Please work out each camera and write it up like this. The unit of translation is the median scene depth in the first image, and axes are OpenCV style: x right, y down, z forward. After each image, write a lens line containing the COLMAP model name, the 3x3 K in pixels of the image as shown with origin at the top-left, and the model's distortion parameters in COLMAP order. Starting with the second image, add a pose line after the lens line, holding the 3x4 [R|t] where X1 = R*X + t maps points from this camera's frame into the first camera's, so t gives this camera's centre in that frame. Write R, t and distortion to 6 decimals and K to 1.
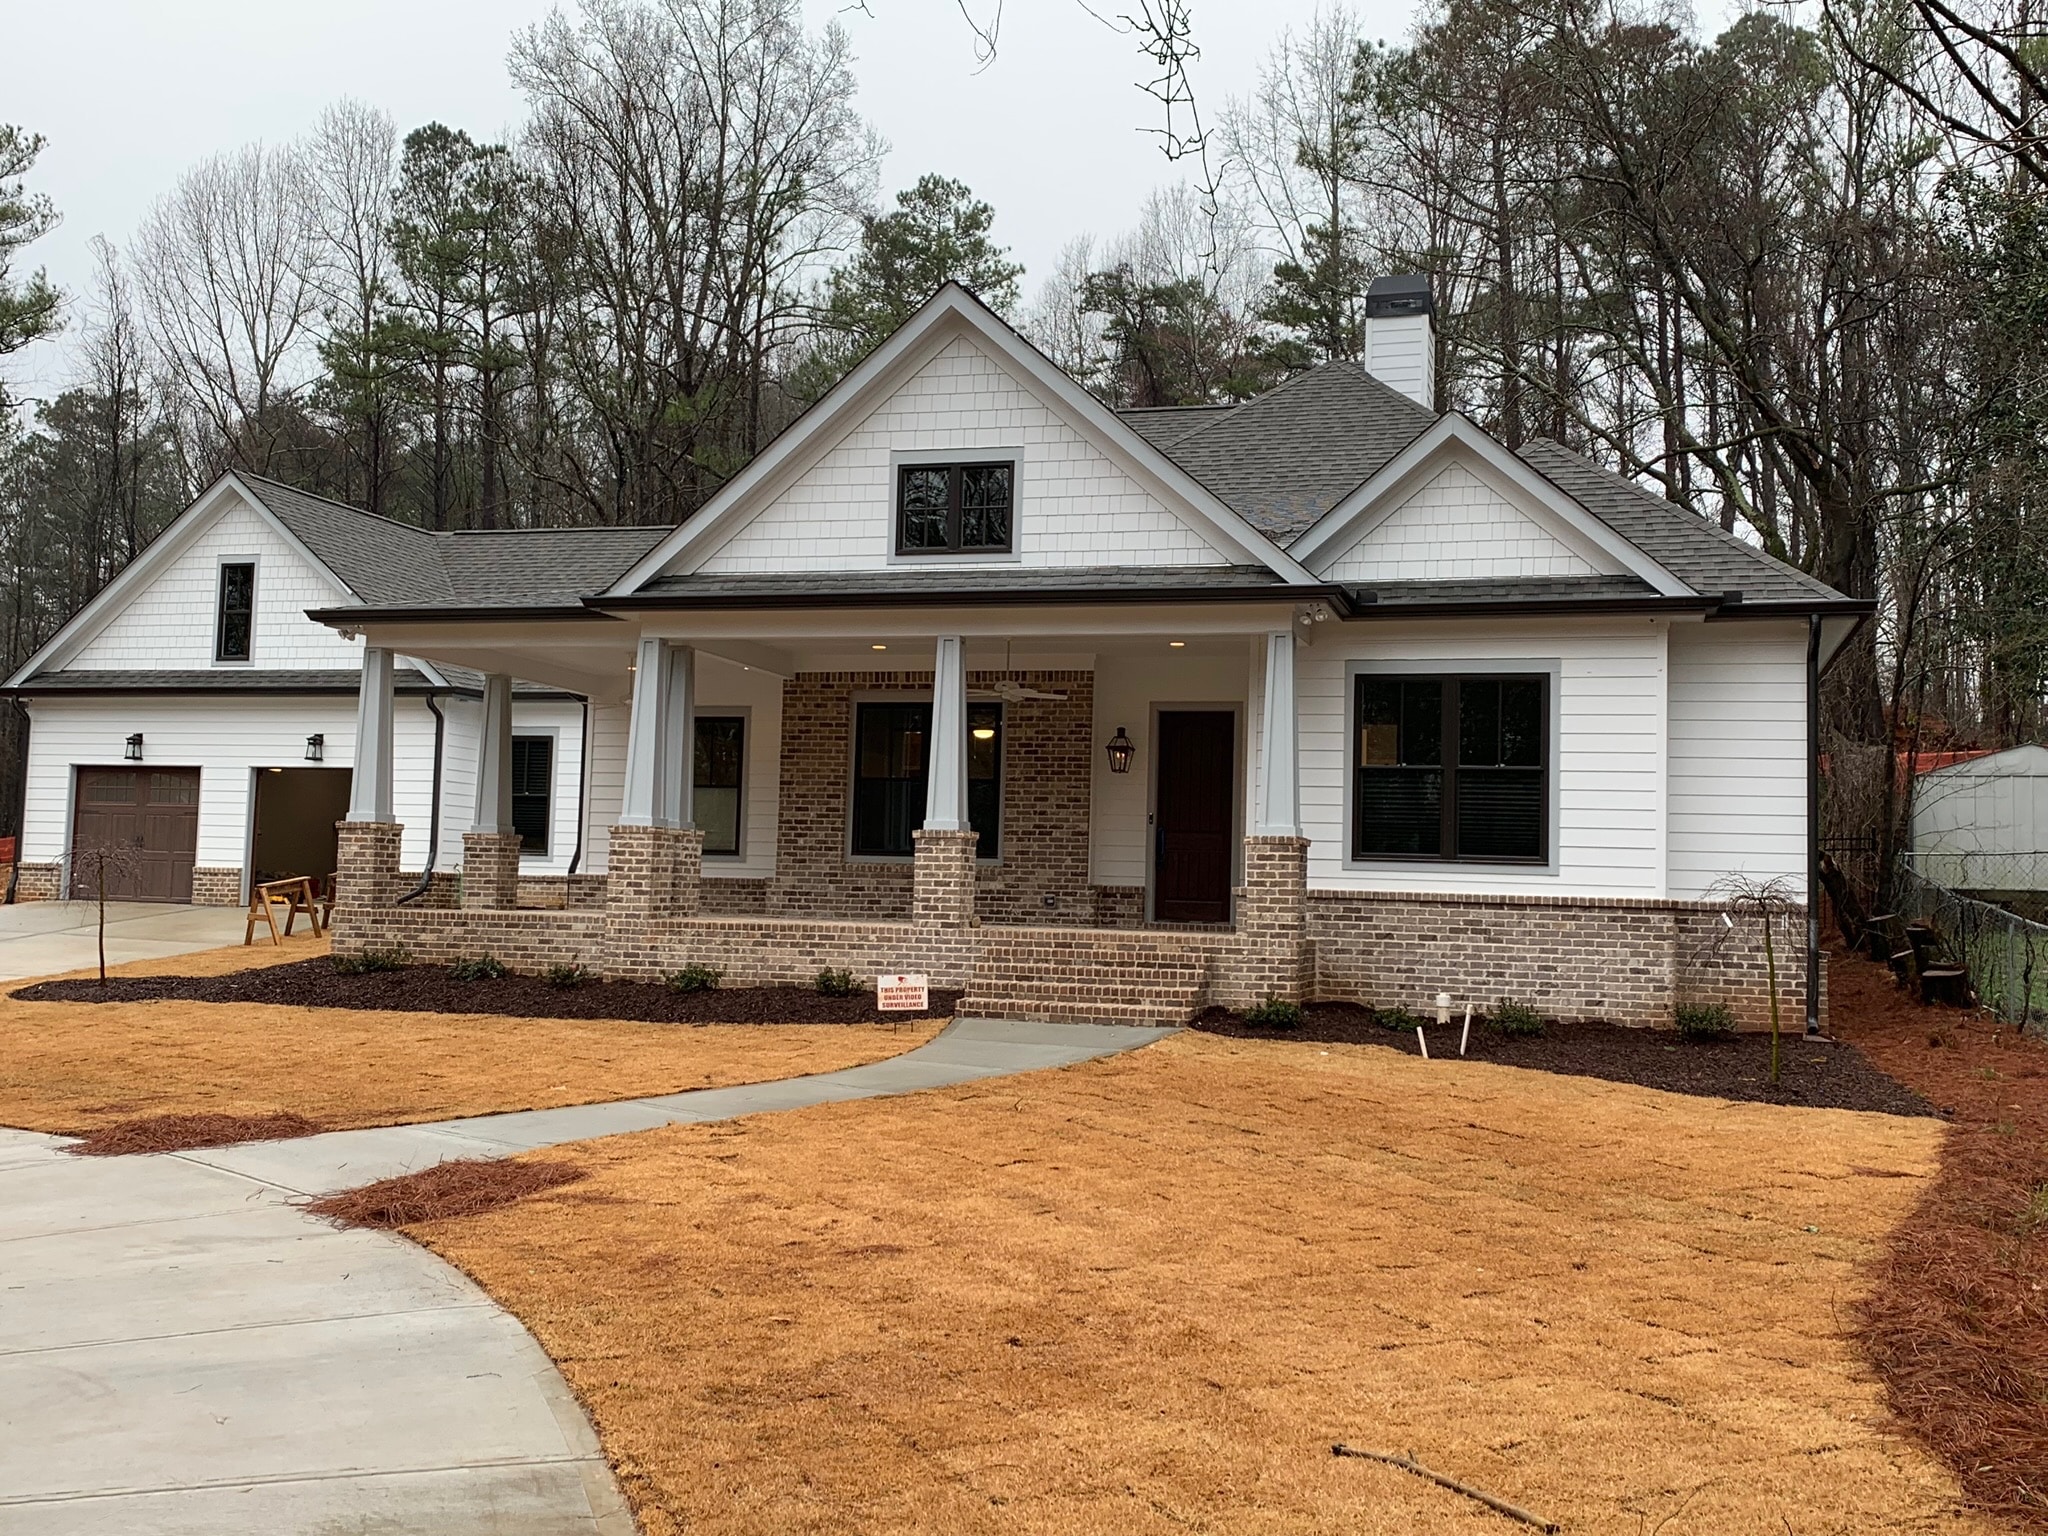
lens RADIAL K [[2029.7, 0, 1024.9], [0, 2029.7, 762.3], [0, 0, 1]] dist [0.076309, 0.000000]
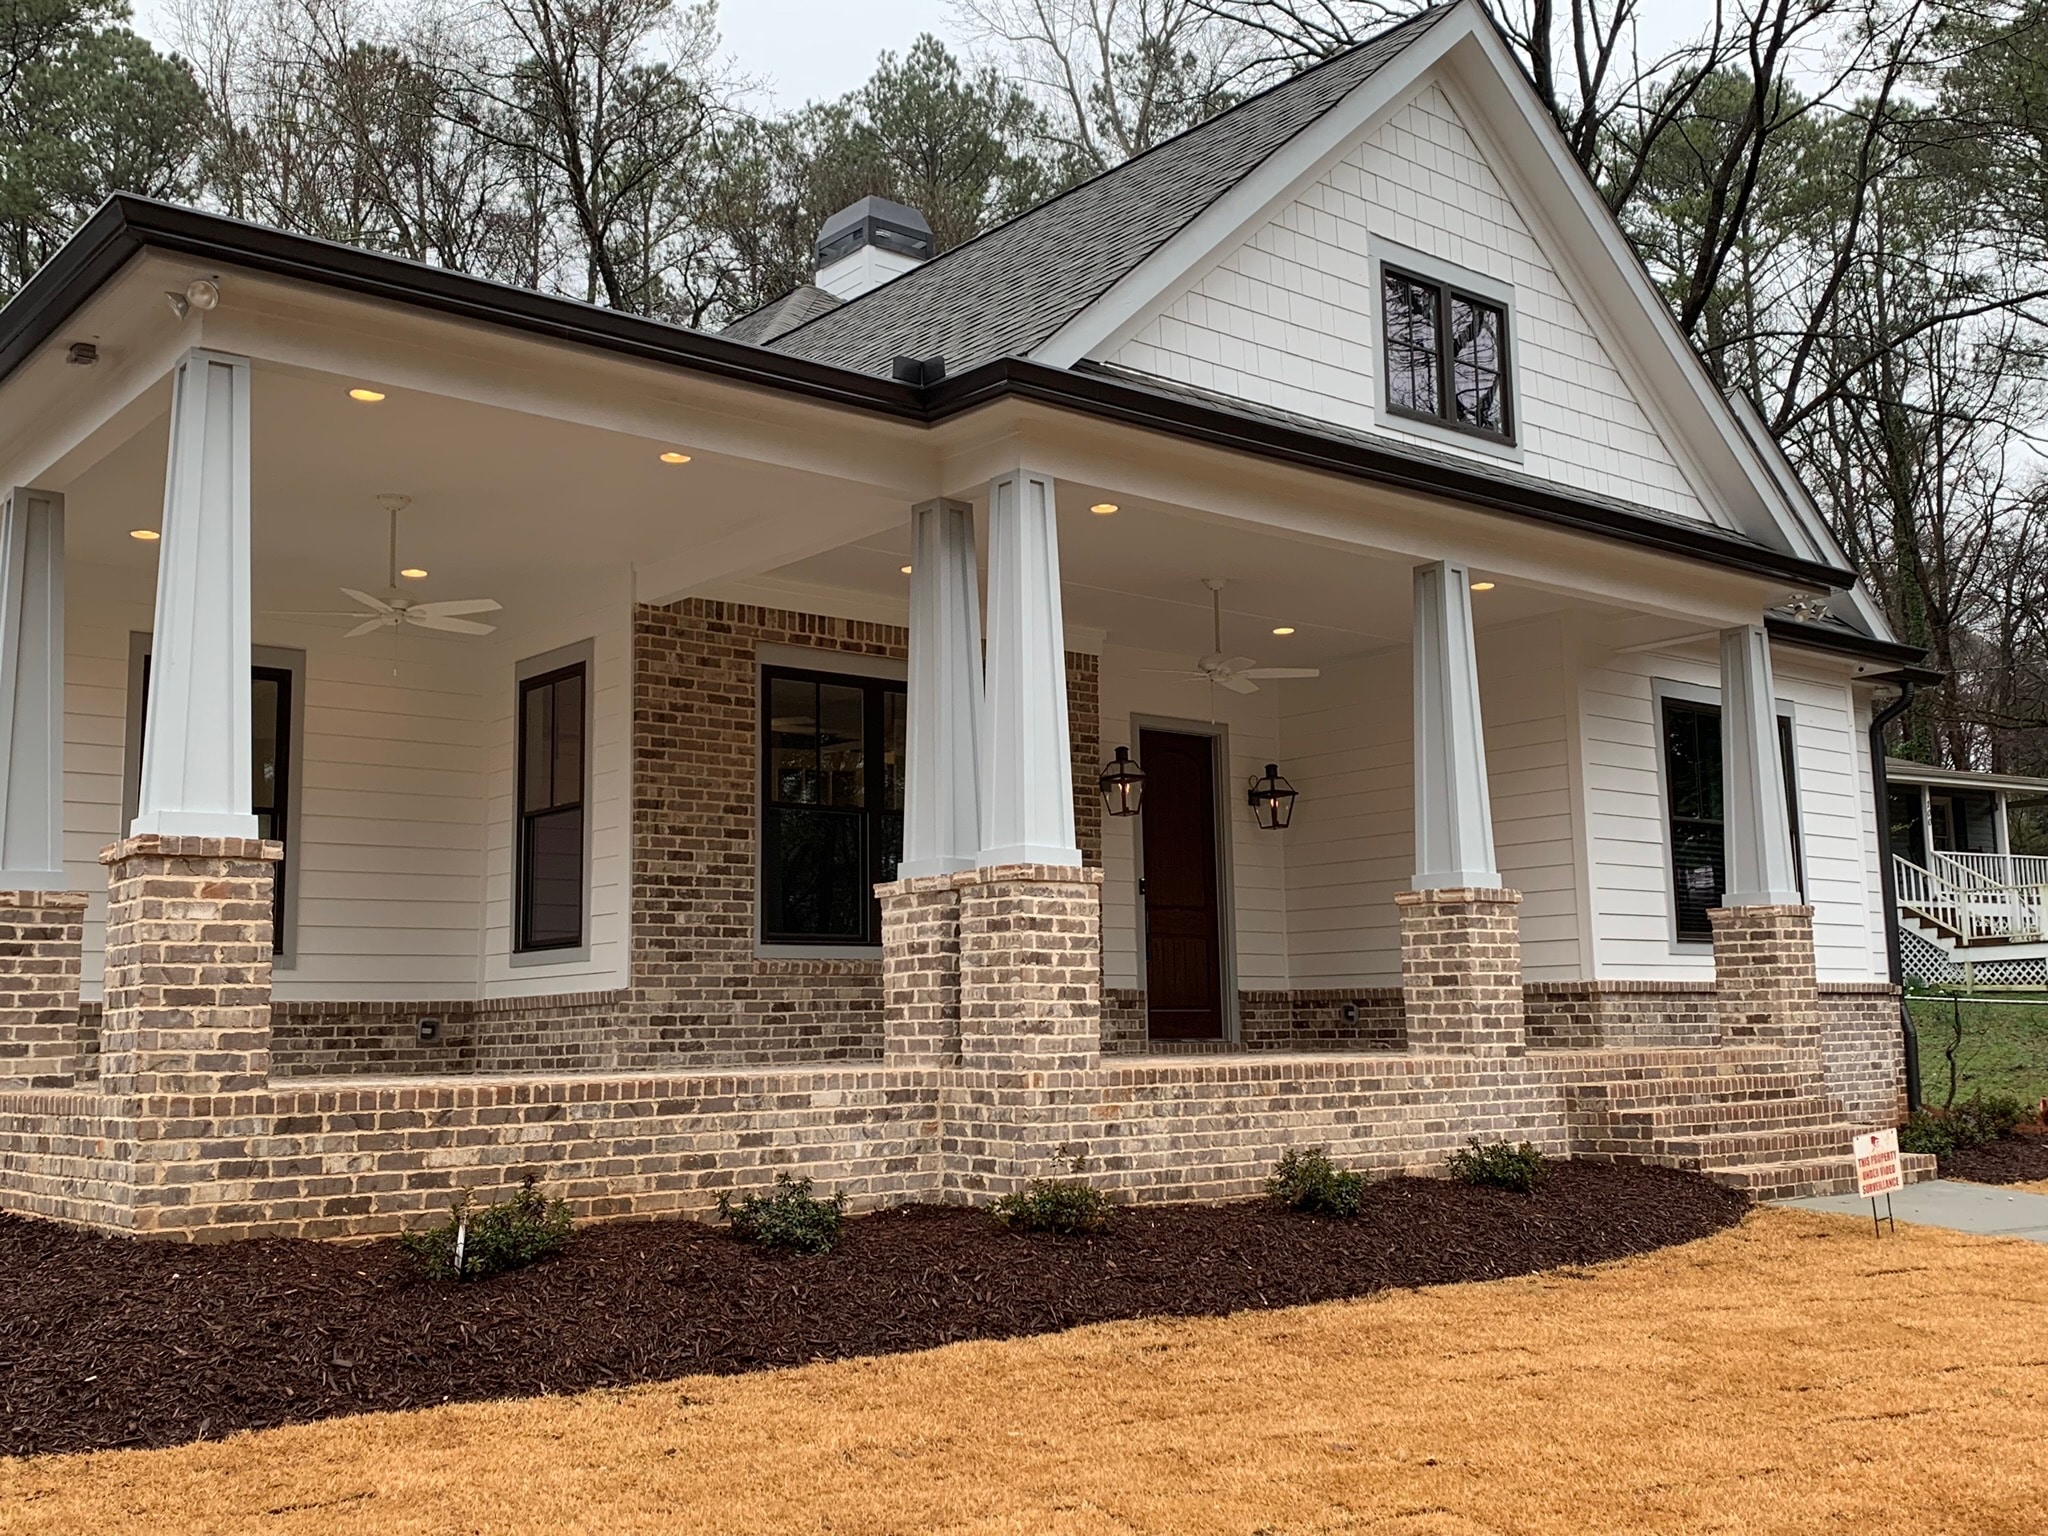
lens RADIAL K [[2029.7, 0, 1024.2], [0, 2029.7, 771.7], [0, 0, 1]] dist [0.076309, 0.000000]
pose [[0.543100, 0.072032, 0.836573, -0.585342], [-0.023133, 0.997219, -0.070846, 0.042663], [-0.839350, 0.019124, 0.543256, 0.757339]]
